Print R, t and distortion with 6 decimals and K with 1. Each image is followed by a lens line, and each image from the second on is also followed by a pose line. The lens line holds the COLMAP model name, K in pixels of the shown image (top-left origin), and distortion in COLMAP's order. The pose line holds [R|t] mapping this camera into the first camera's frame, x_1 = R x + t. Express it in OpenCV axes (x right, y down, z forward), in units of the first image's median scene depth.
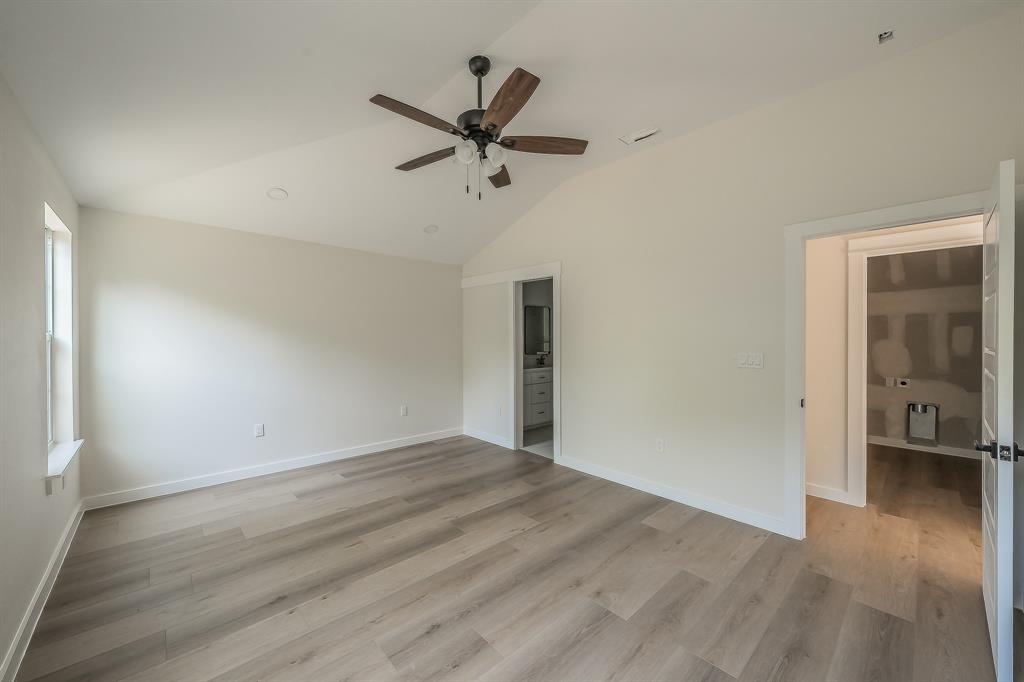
lens RADIAL K [[394.4, 0, 522.1], [0, 394.4, 339.6], [0, 0, 1]] dist [0.001962, 0.000788]
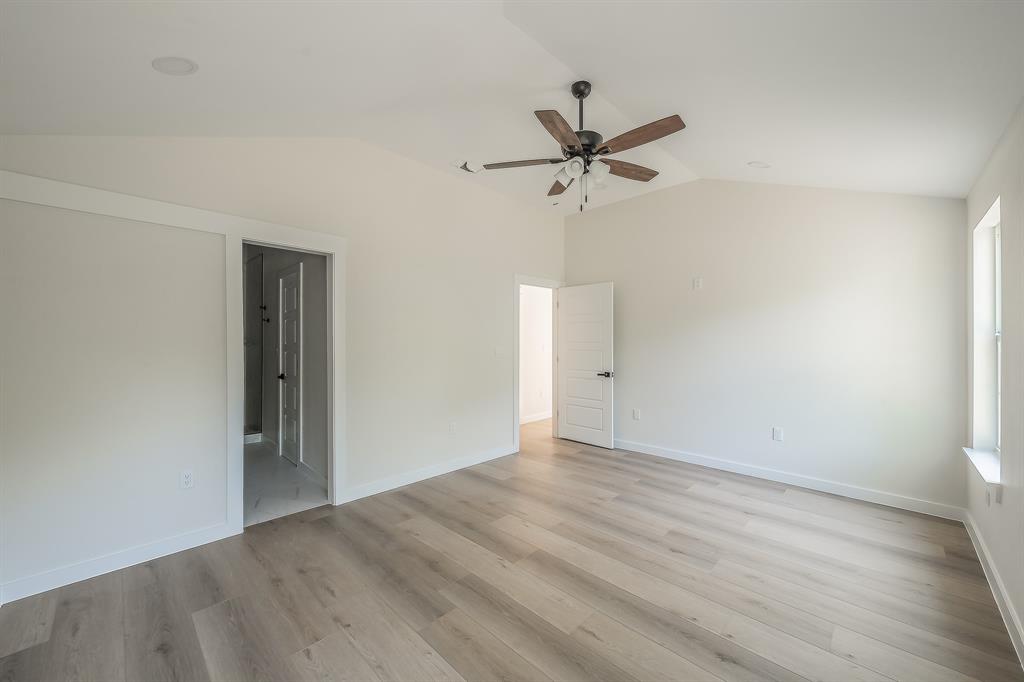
lens RADIAL K [[394.4, 0, 493.2], [0, 394.4, 346.7], [0, 0, 1]] dist [0.001962, 0.000788]
pose [[-0.022790, -0.021468, 0.999510, -1.074400], [0.005799, 0.999750, 0.021606, -0.009991], [-0.999723, 0.006289, -0.022660, 1.137055]]
